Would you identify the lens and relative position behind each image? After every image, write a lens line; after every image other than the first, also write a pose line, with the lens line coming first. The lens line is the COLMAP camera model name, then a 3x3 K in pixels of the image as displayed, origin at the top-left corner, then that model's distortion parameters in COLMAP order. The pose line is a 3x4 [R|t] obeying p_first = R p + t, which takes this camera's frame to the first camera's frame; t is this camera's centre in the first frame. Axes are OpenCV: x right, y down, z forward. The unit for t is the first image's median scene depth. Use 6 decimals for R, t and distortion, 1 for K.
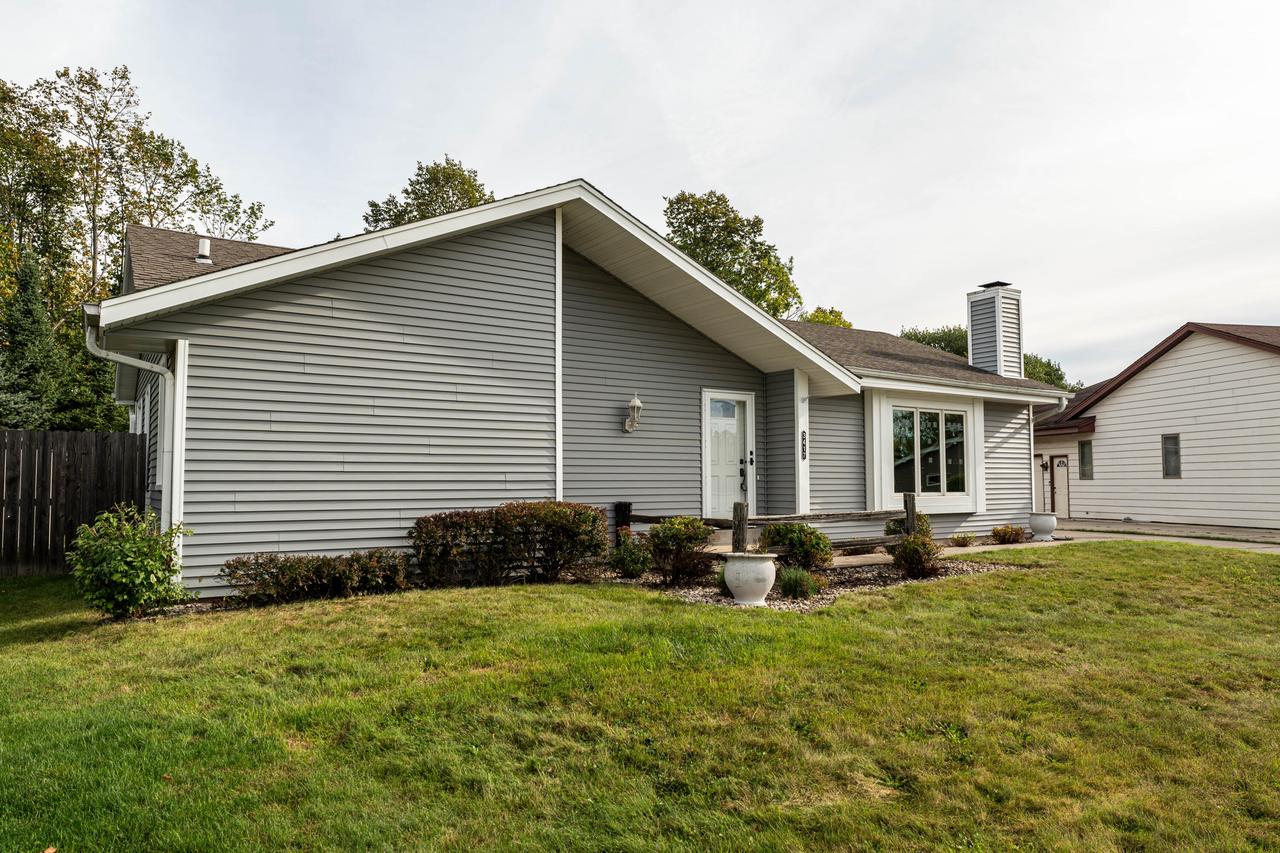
lens RADIAL K [[817.6, 0, 641.5], [0, 817.6, 447.4], [0, 0, 1]] dist [0.023509, 0.002301]
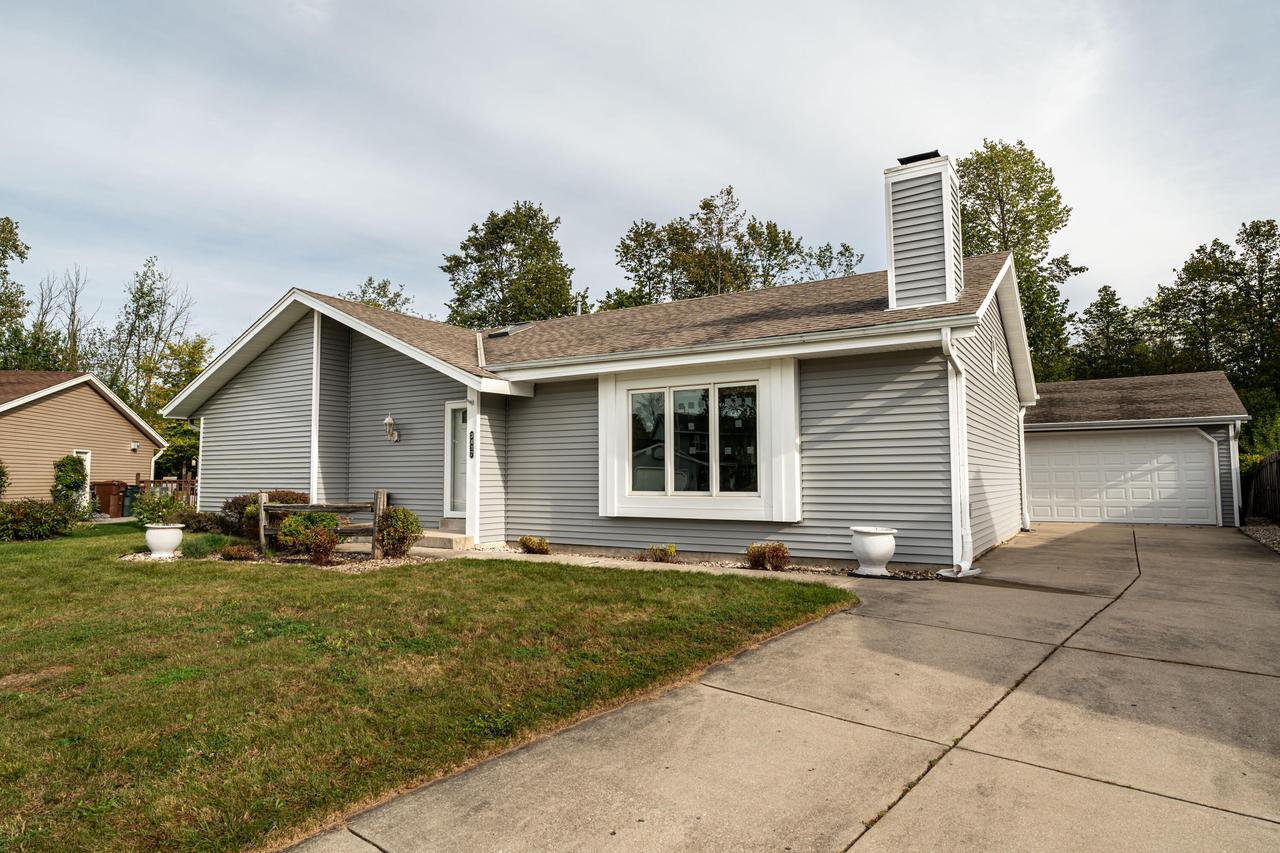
lens RADIAL K [[748.9, 0, 640.0], [0, 748.9, 426.5], [0, 0, 1]] dist [-0.003111, -0.001758]
pose [[0.410974, -0.059794, -0.909684, 0.977799], [0.042879, 0.998010, -0.046228, 0.023687], [0.910638, -0.020008, 0.412720, 0.653682]]
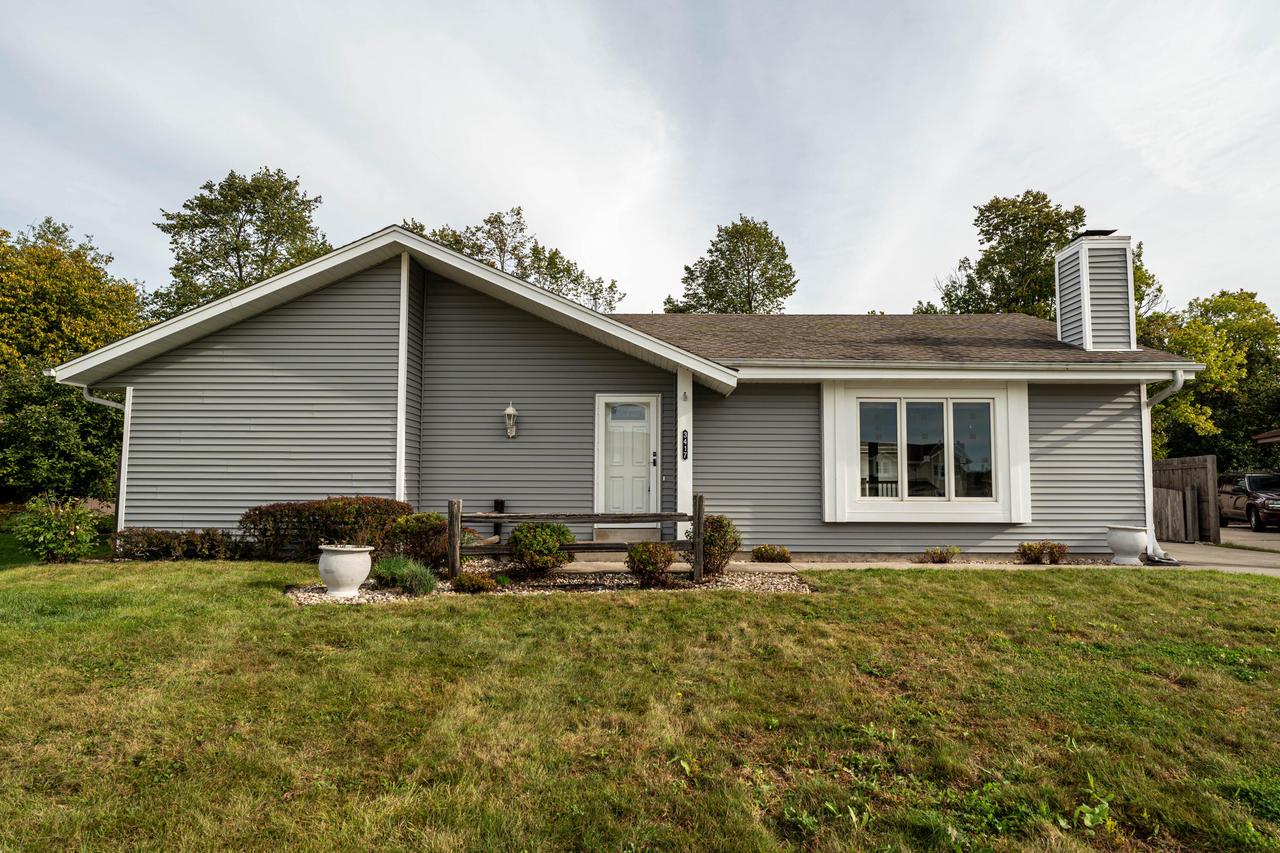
lens RADIAL K [[685.5, 0, 640.5], [0, 685.5, 448.5], [0, 0, 1]] dist [0.002873, 0.000199]
pose [[0.830421, -0.028188, -0.556424, 0.497174], [0.017499, 0.999546, -0.024520, 0.017098], [0.556862, 0.010625, 0.830537, 0.246134]]
